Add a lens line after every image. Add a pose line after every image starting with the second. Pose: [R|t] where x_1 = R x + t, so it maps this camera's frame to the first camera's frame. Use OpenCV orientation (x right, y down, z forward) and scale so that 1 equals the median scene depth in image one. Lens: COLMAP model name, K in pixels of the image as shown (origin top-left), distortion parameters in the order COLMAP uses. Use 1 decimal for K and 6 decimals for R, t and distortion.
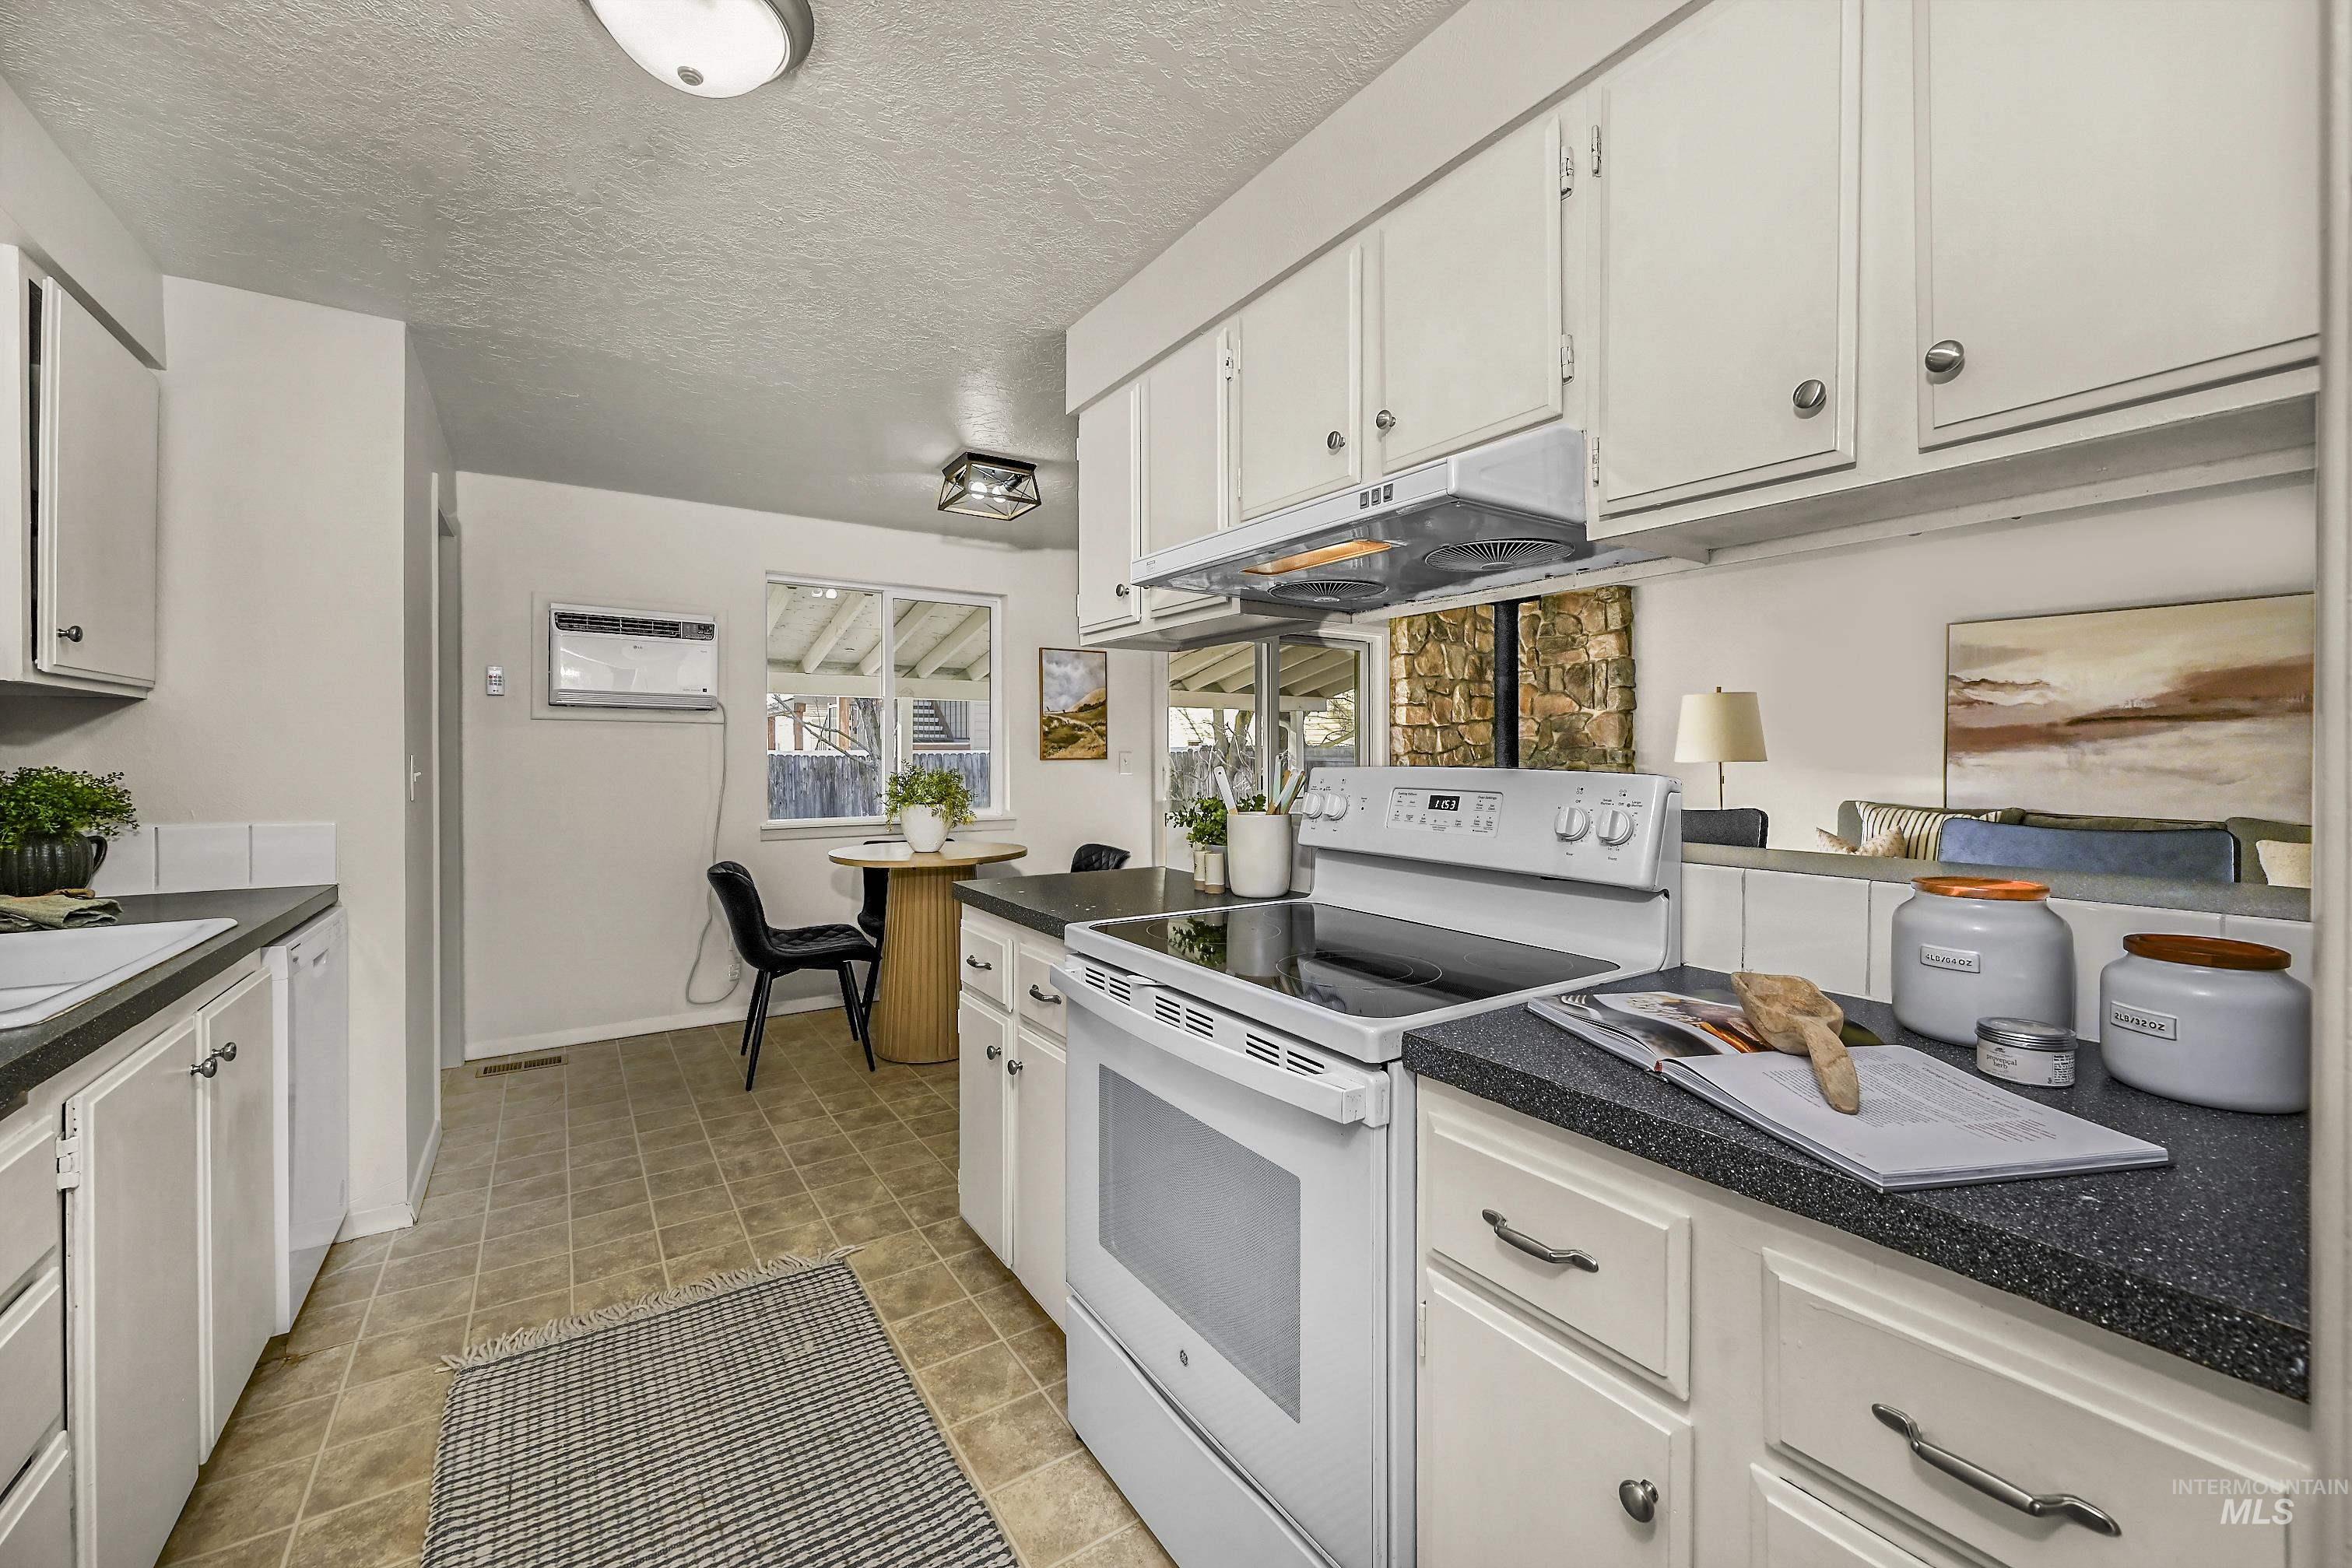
lens RADIAL K [[940.3, 0, 1185.4], [0, 940.3, 762.5], [0, 0, 1]] dist [0.015150, -0.000334]
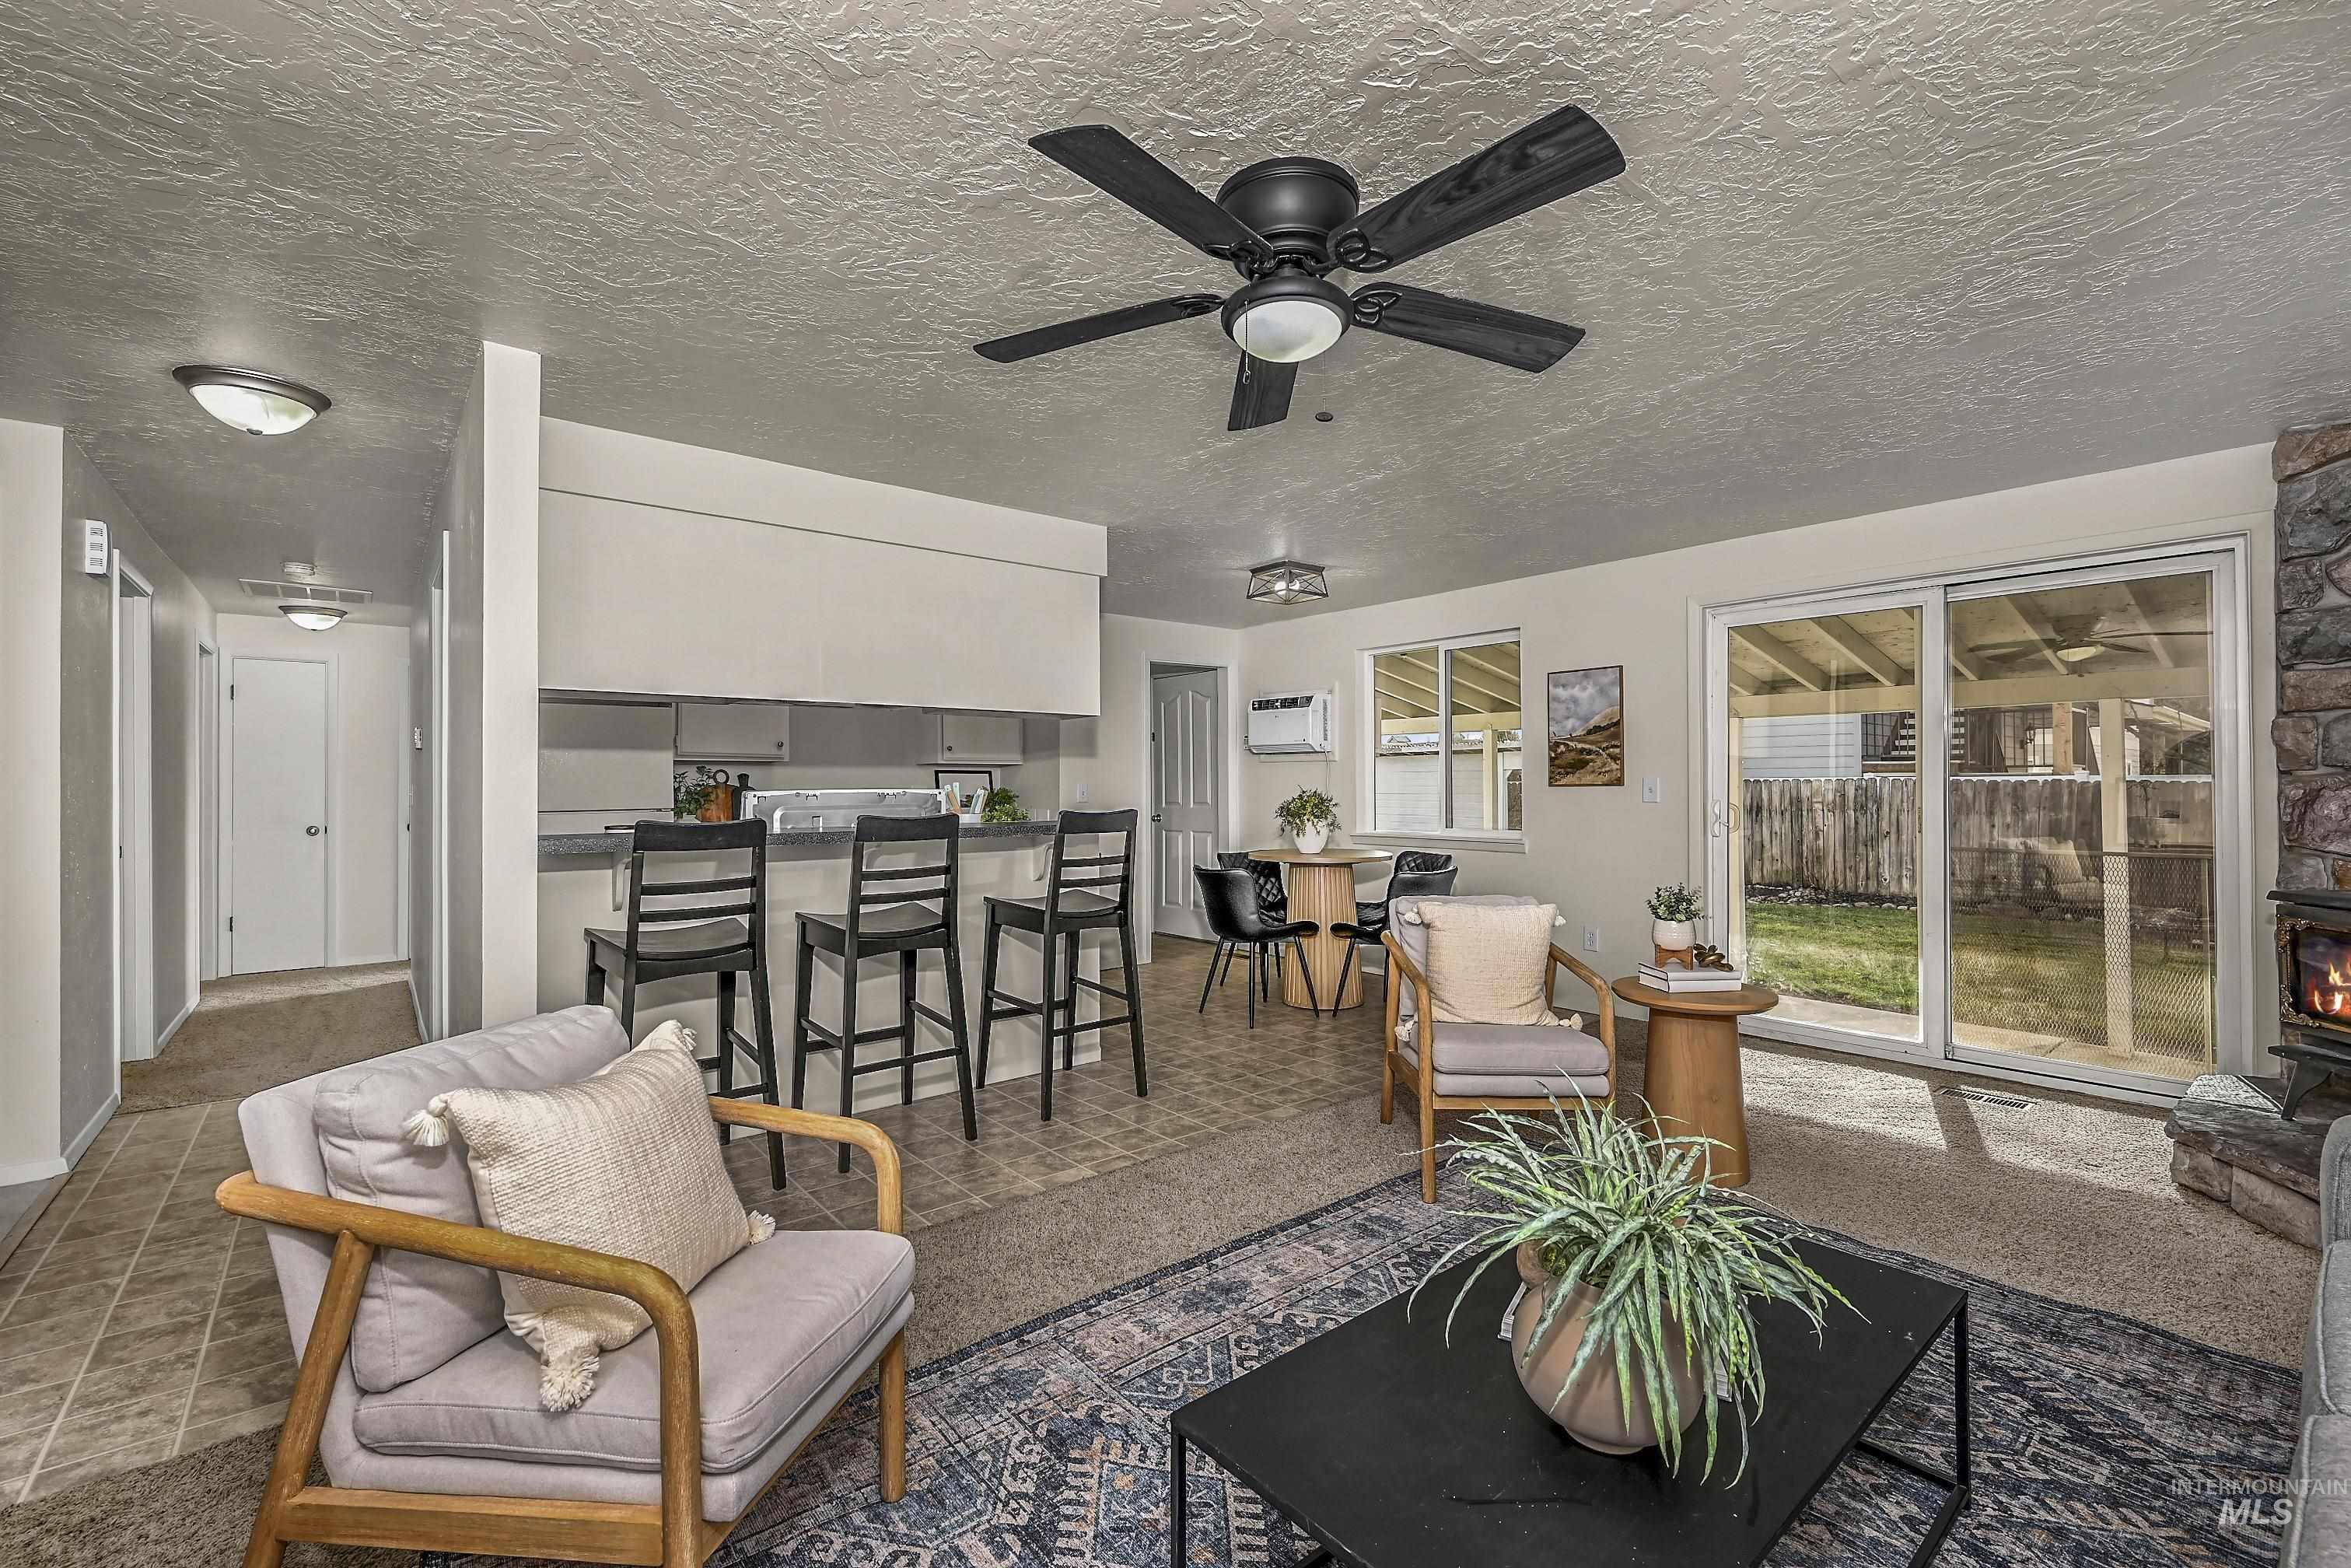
lens RADIAL K [[982.8, 0, 1183.3], [0, 982.8, 779.1], [0, 0, 1]] dist [-0.000311, -0.000056]
pose [[0.096443, -0.006925, -0.995314, 0.935754], [-0.005078, 0.999959, -0.007450, -0.000328], [0.995326, 0.005772, 0.096404, 0.573537]]
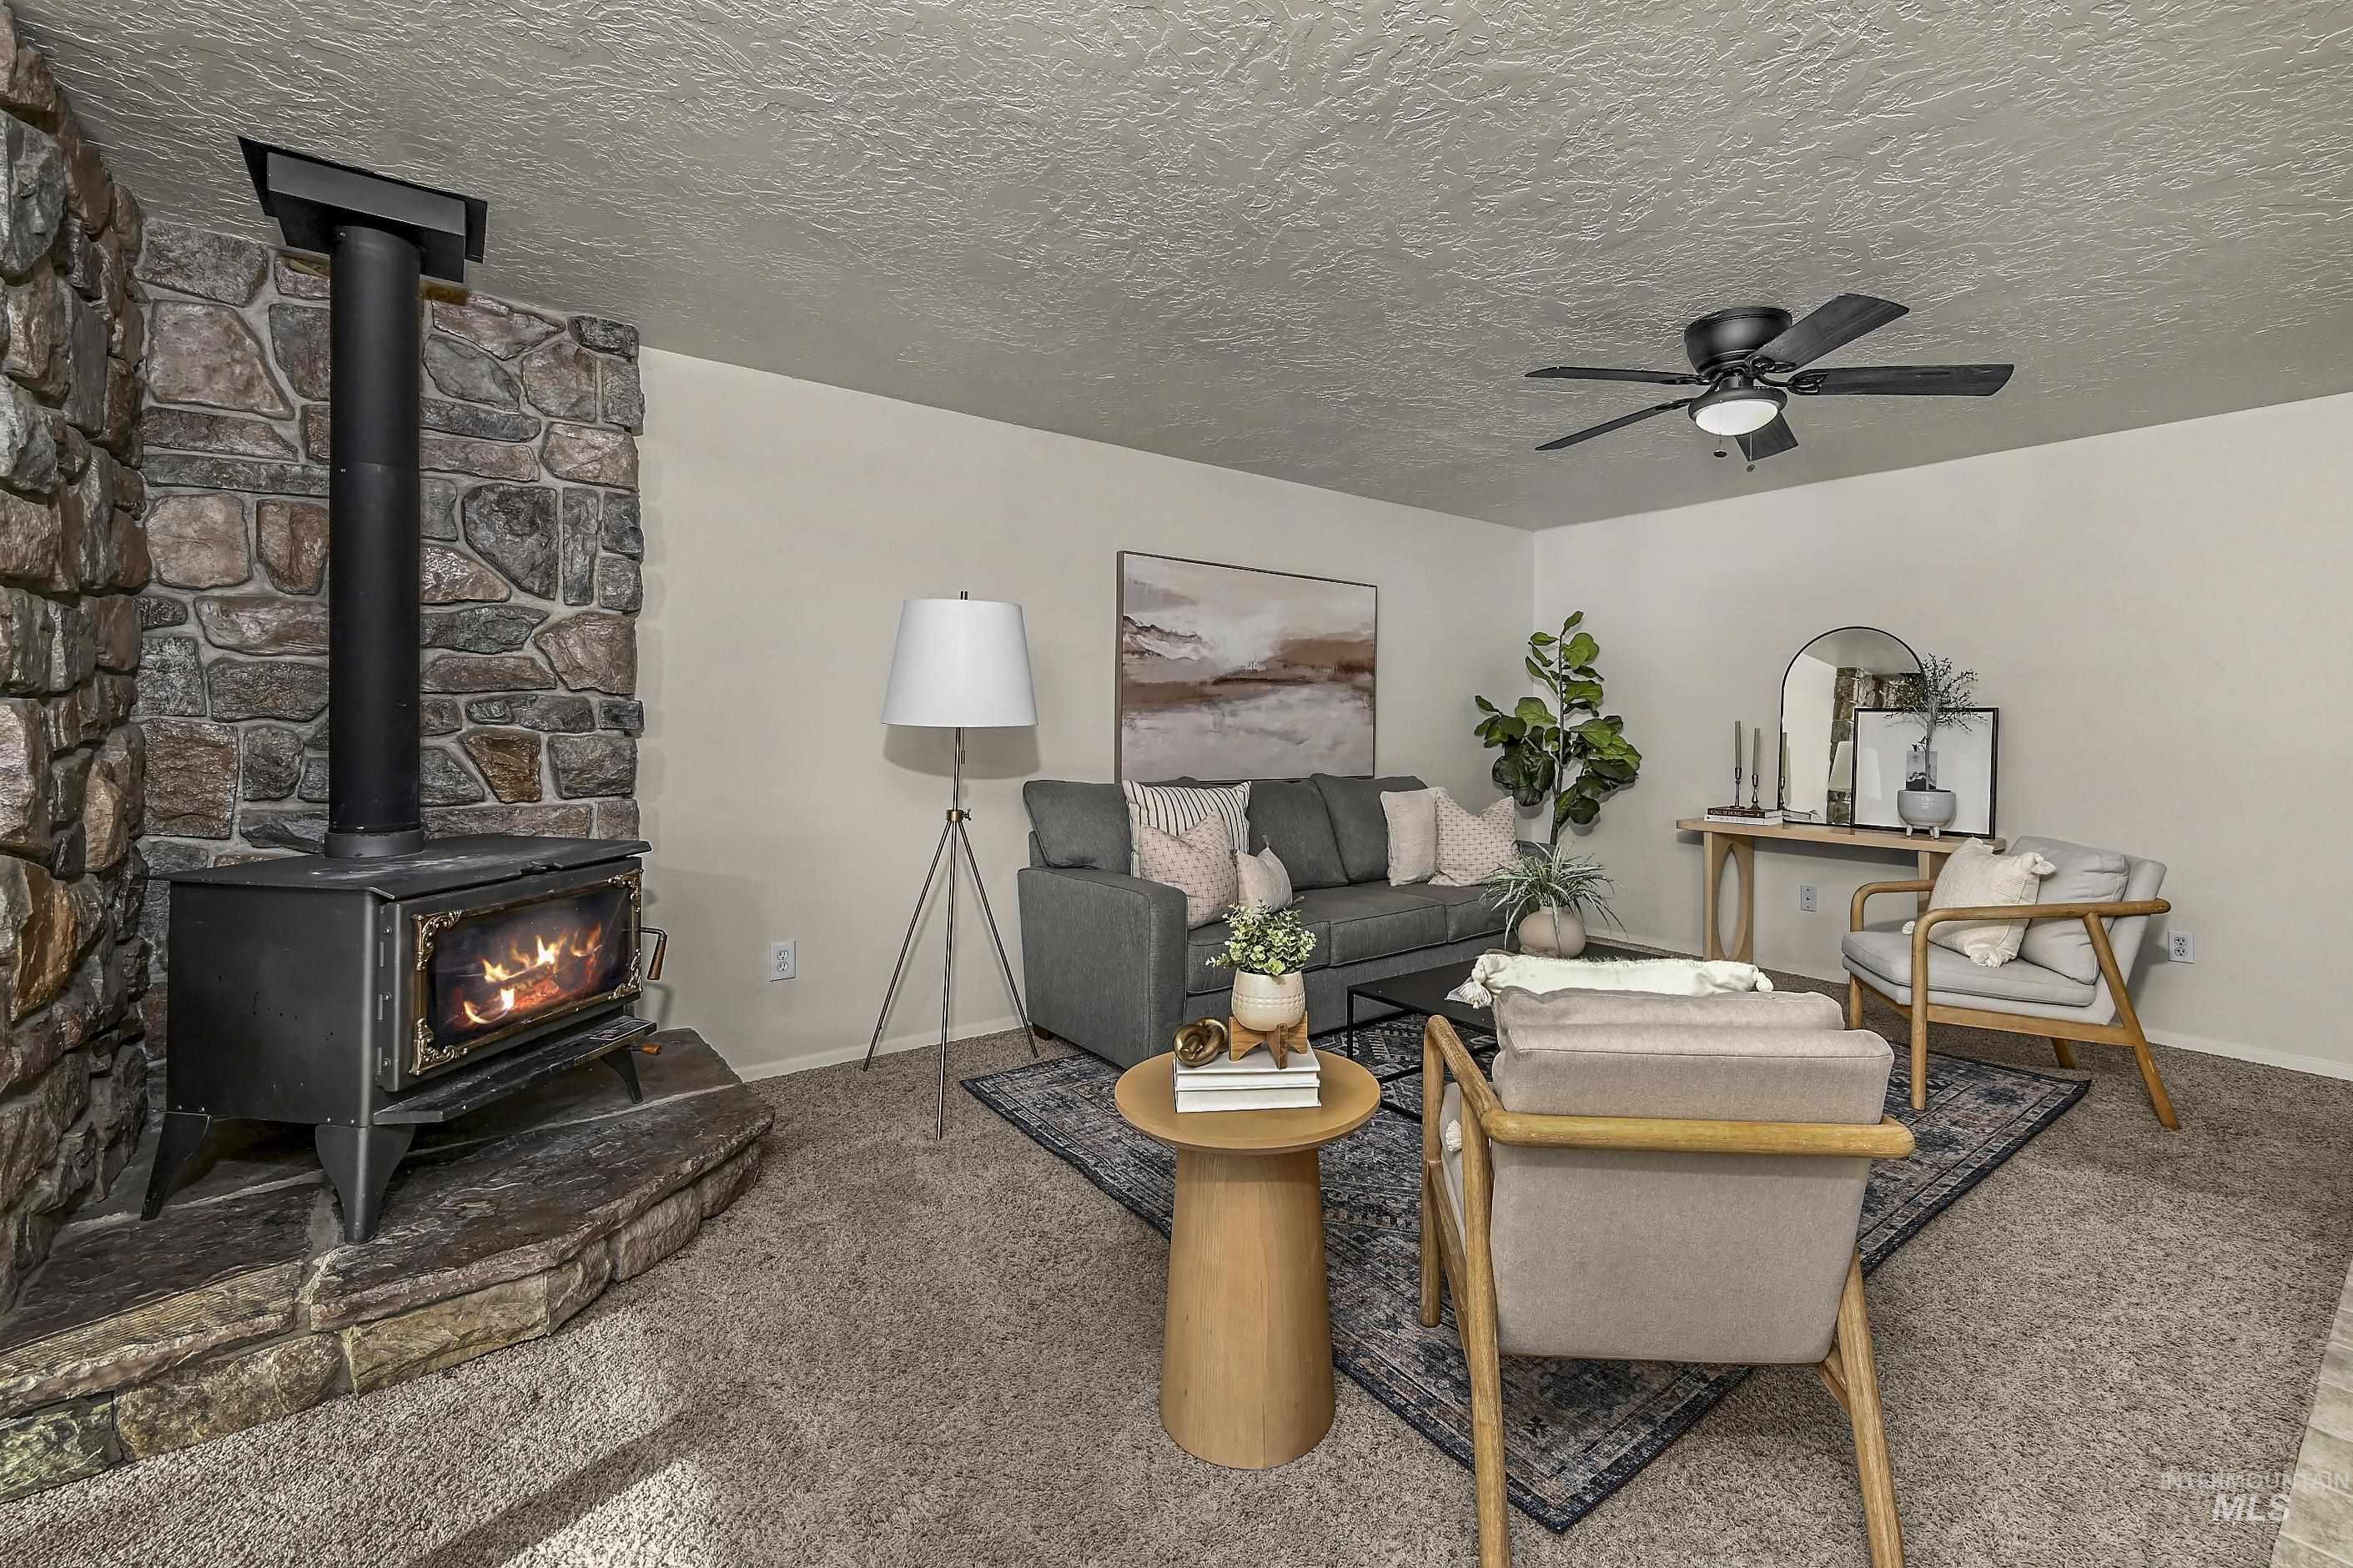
lens RADIAL K [[1026.0, 0, 1268.3], [0, 1026.0, 722.7], [0, 0, 1]] dist [-0.000233, -0.000016]
pose [[-0.093903, -0.003251, 0.995576, -0.068076], [0.000605, 0.999994, 0.003322, -0.005094], [-0.995581, 0.000915, -0.093900, 1.002293]]
